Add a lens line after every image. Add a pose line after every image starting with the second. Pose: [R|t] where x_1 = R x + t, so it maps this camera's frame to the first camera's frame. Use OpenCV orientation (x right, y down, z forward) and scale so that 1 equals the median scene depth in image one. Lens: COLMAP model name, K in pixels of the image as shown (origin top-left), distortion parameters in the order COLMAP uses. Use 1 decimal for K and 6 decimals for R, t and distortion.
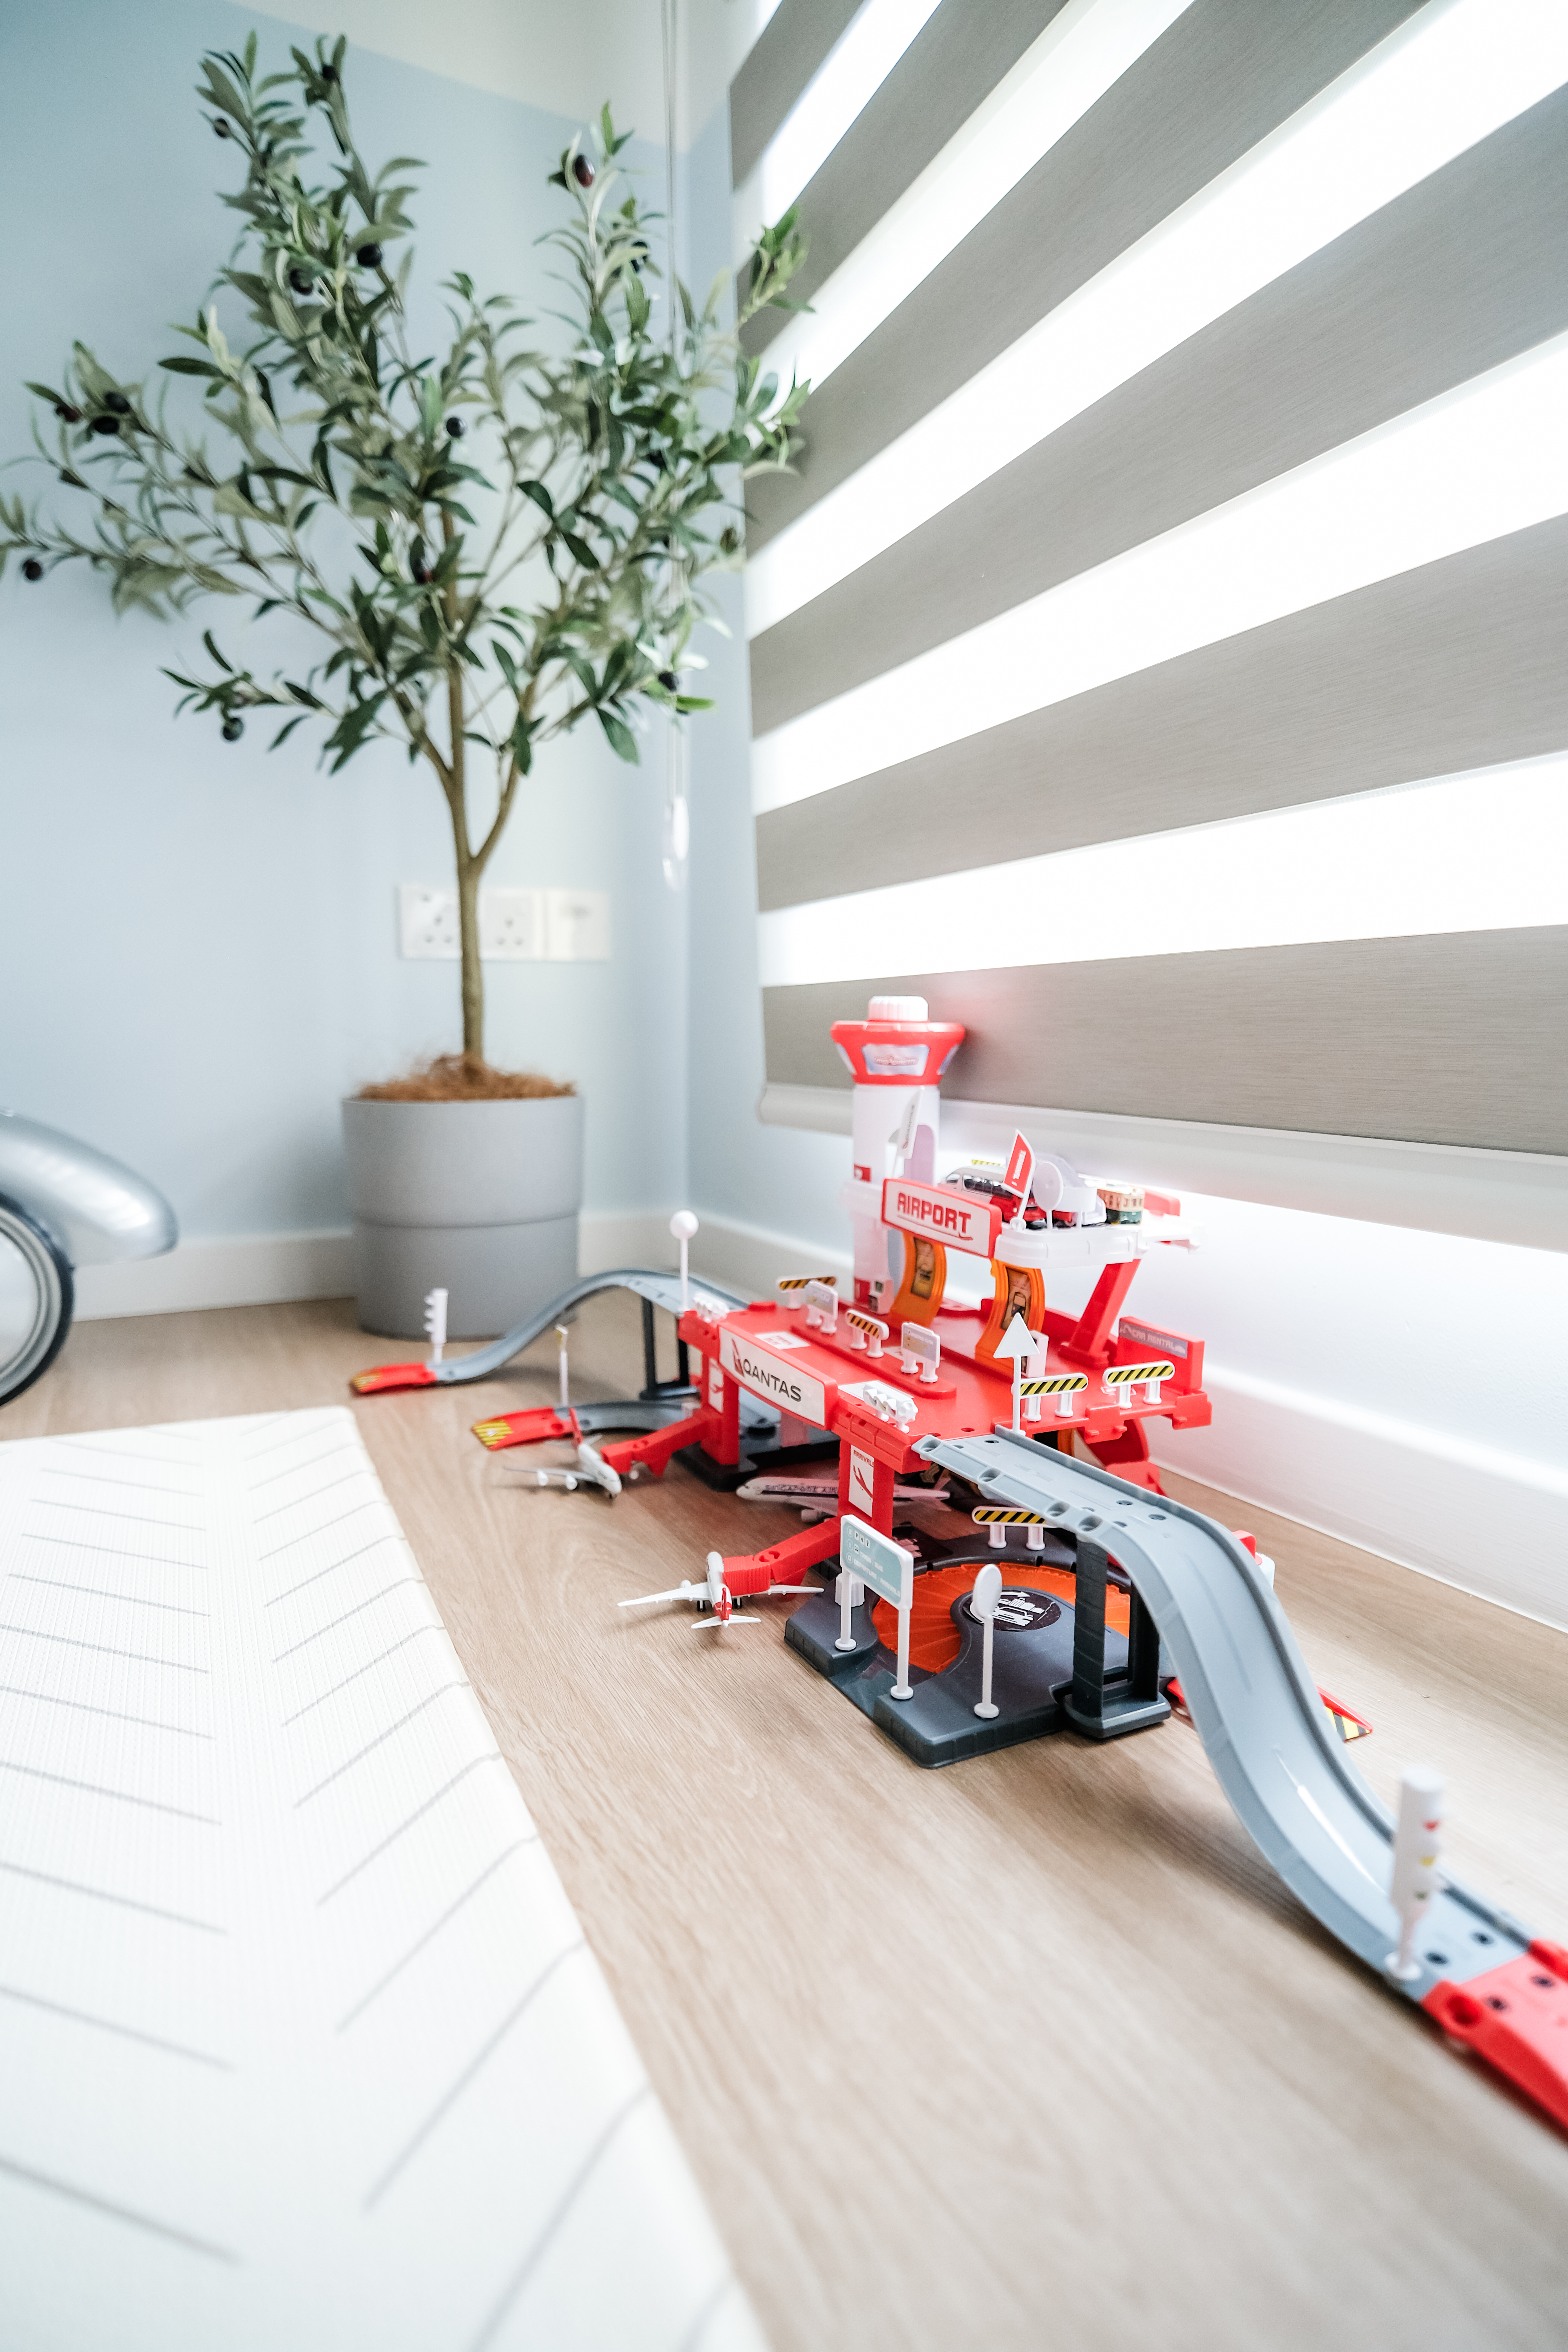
lens RADIAL K [[1357.7, 0, 784.0], [0, 1357.7, 1176.0], [0, 0, 1]] dist [-0.004512, 0.000223]
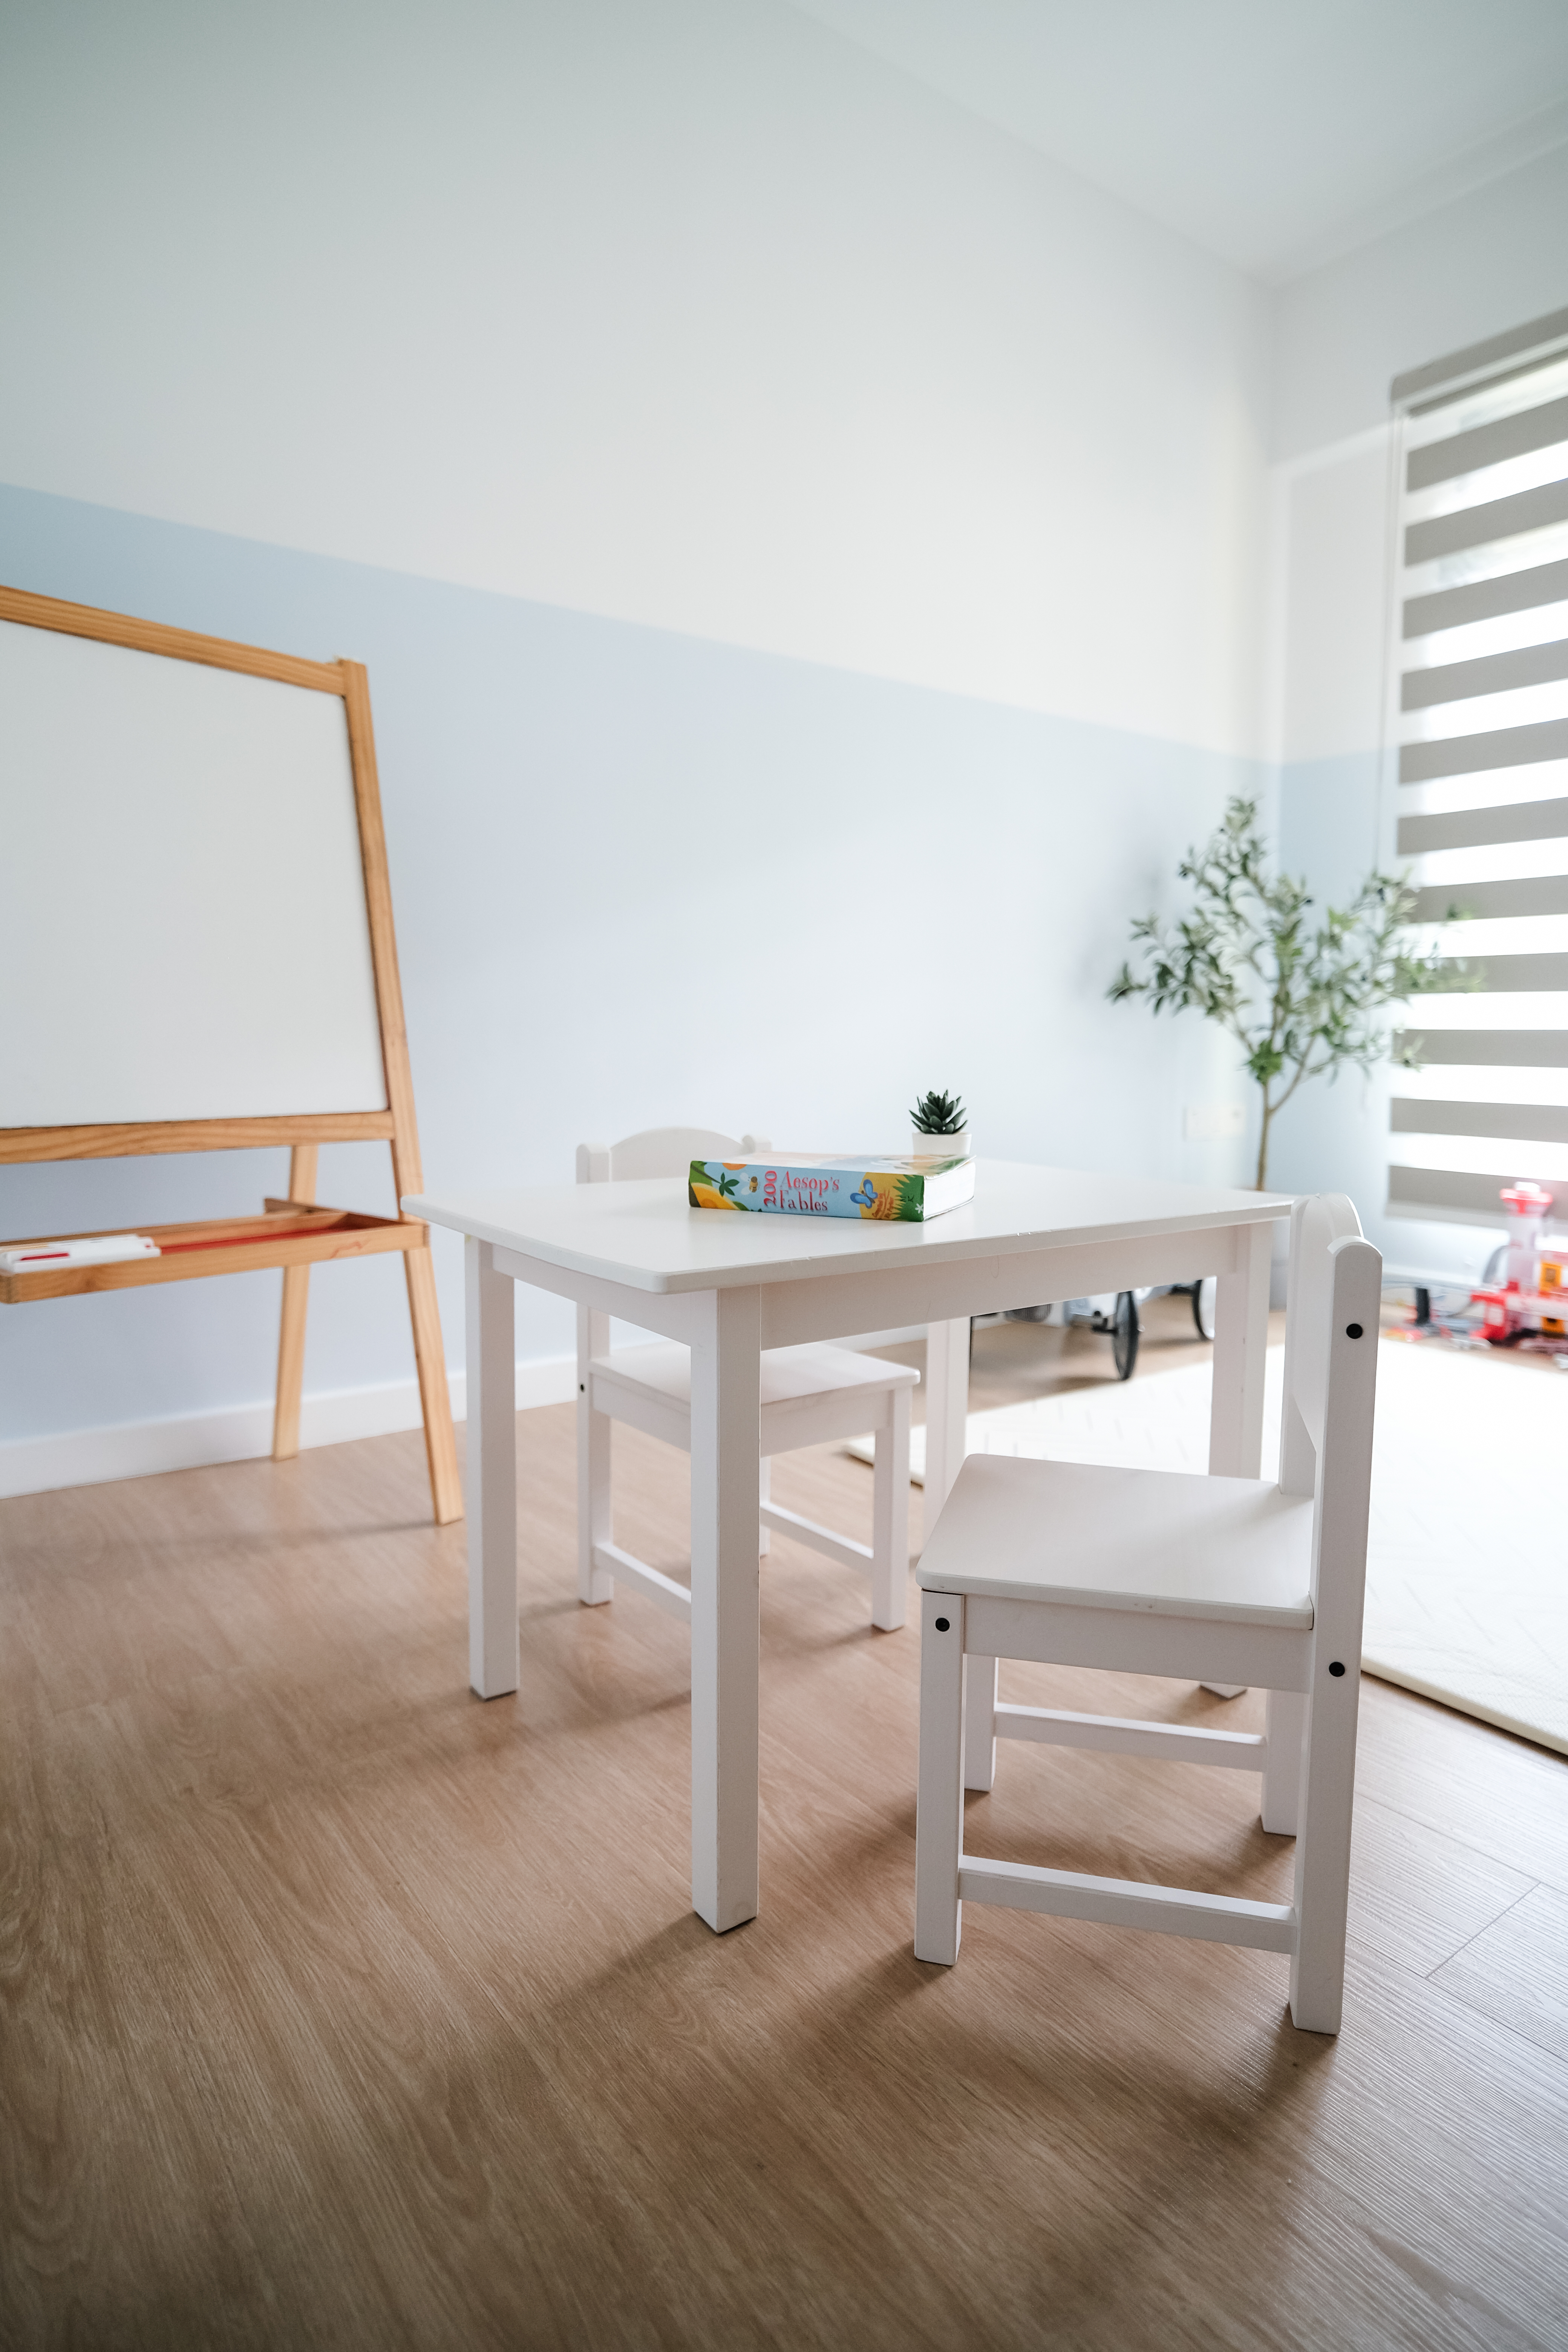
lens RADIAL K [[1357.7, 0, 784.0], [0, 1357.7, 1176.0], [0, 0, 1]] dist [-0.004512, 0.000223]
pose [[0.987592, -0.001565, 0.157032, -2.086236], [0.001464, 0.999999, 0.000762, -0.166301], [-0.157033, -0.000523, 0.987593, -1.782575]]
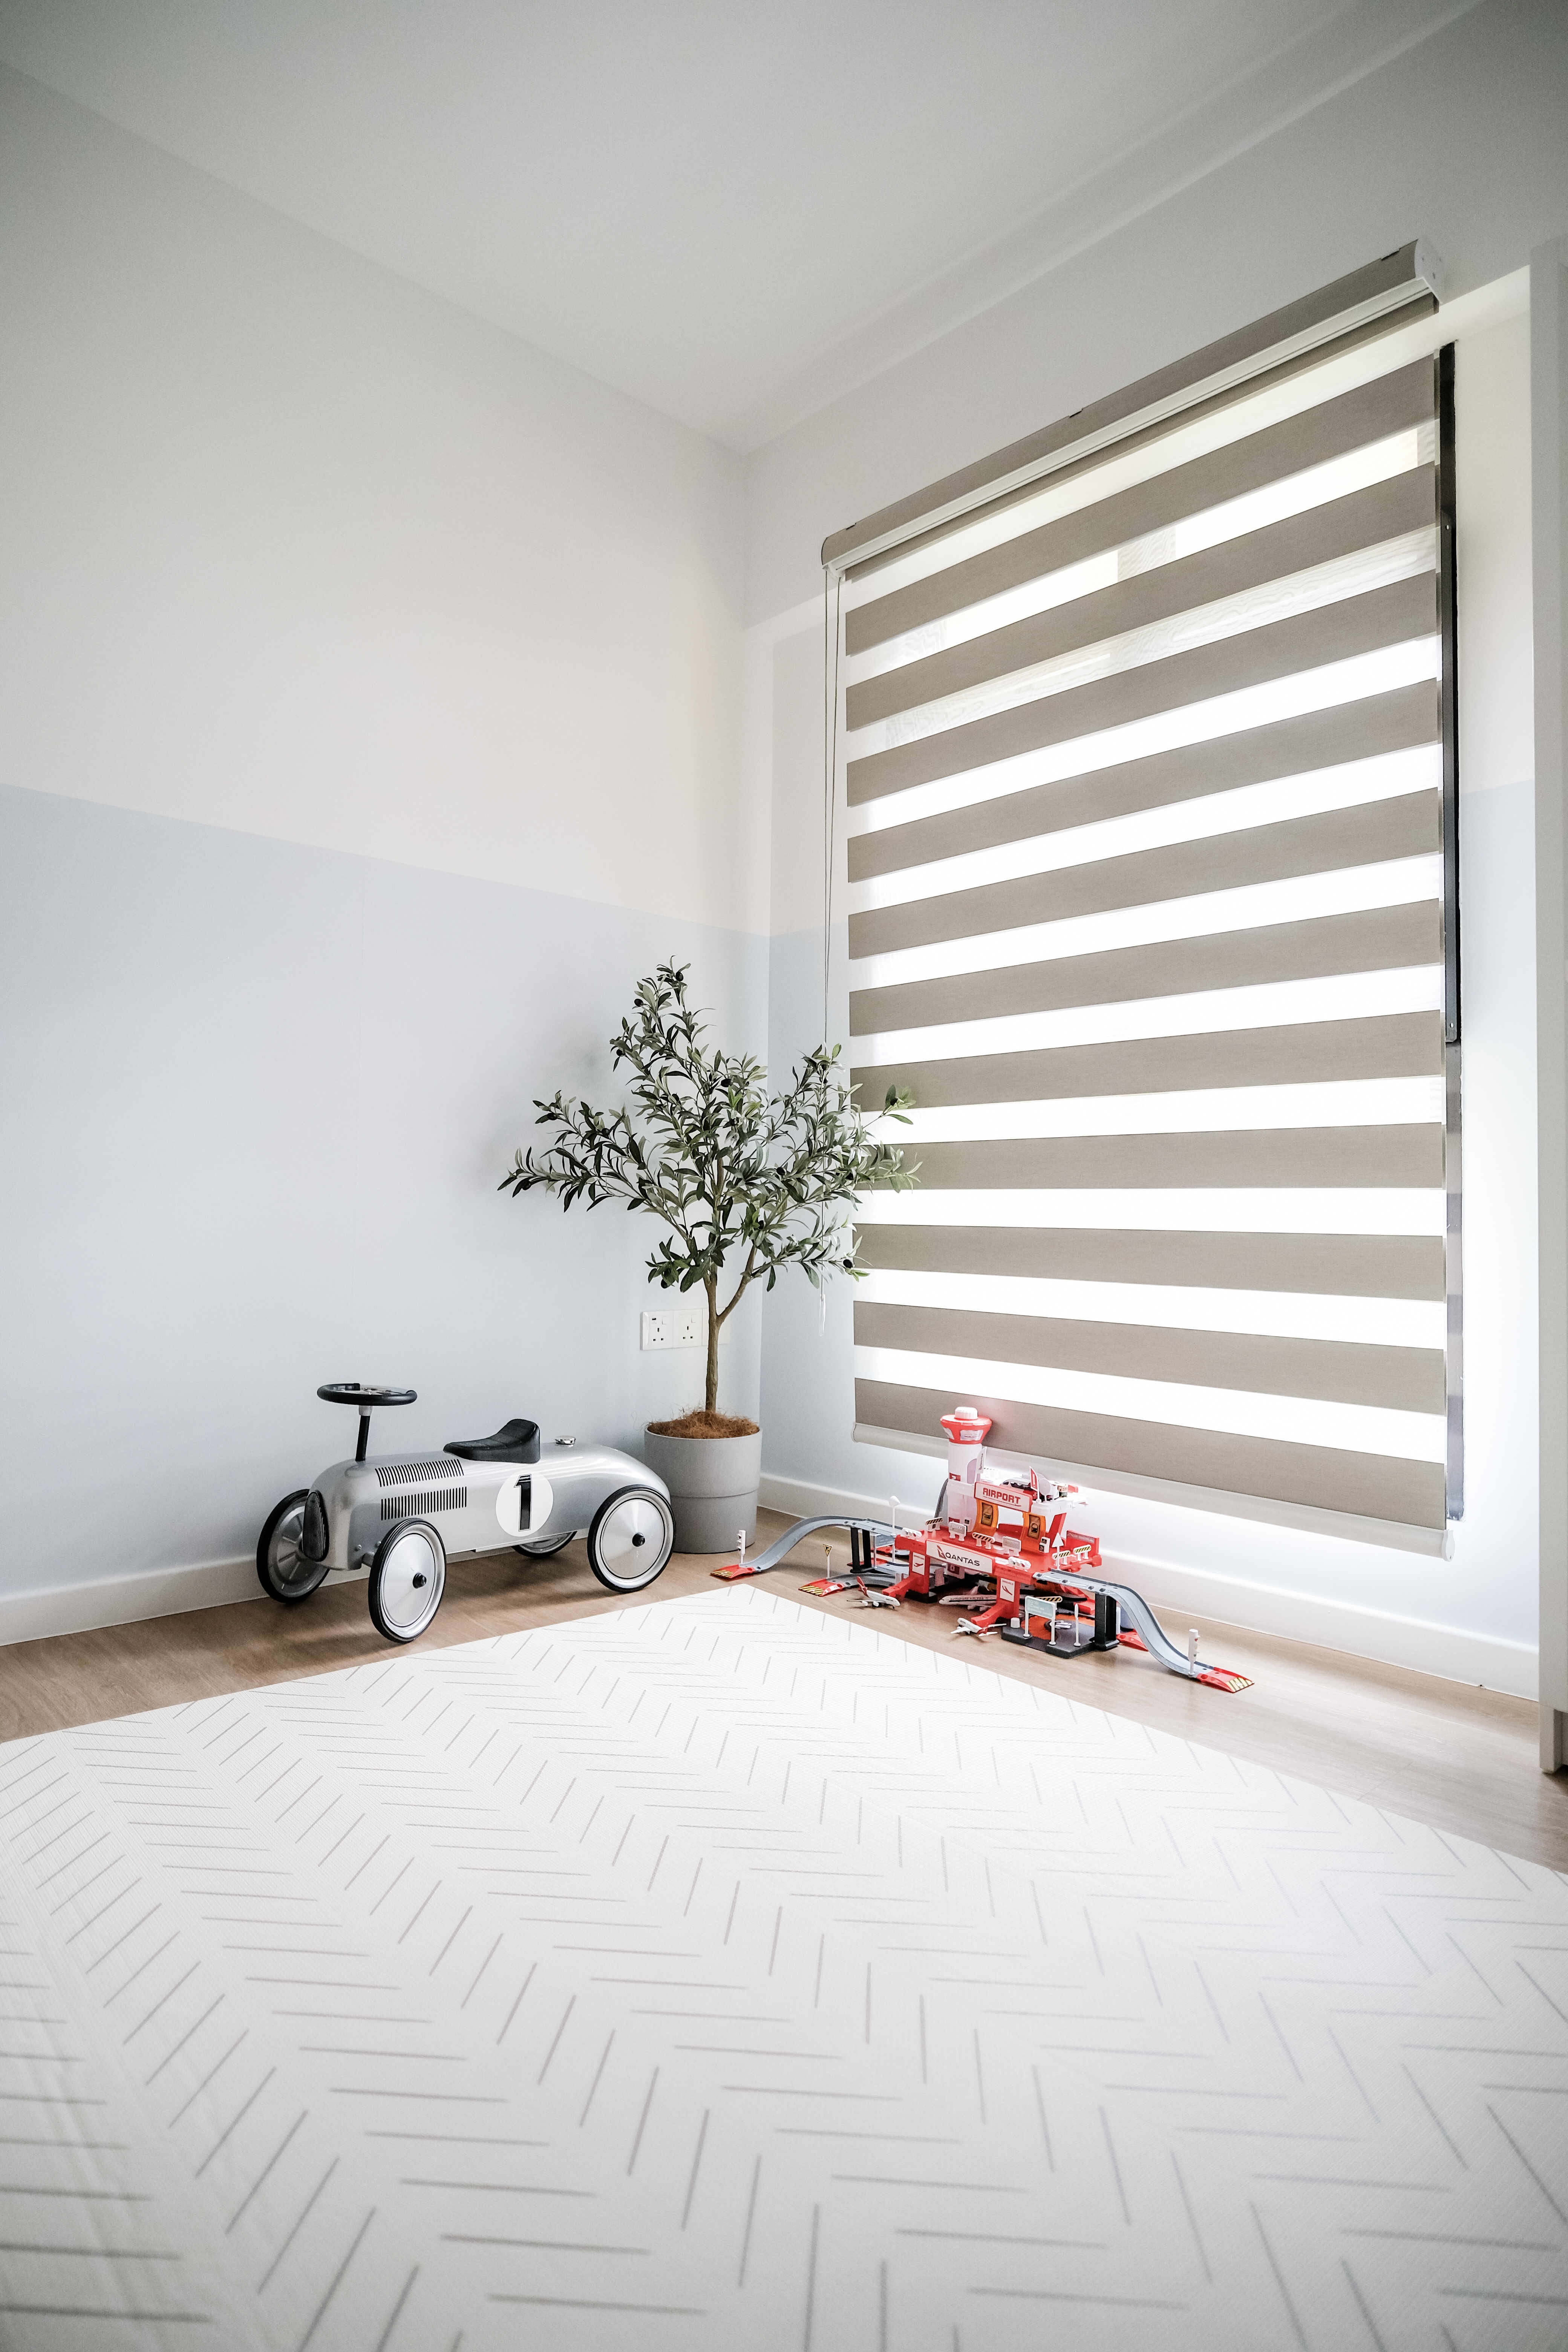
lens RADIAL K [[1357.7, 0, 784.0], [0, 1357.7, 1176.0], [0, 0, 1]] dist [-0.004512, 0.000223]
pose [[0.961032, 0.022762, 0.275499, -1.015692], [0.015182, 0.990754, -0.134817, -0.234730], [-0.276021, 0.133746, 0.951801, -1.505366]]
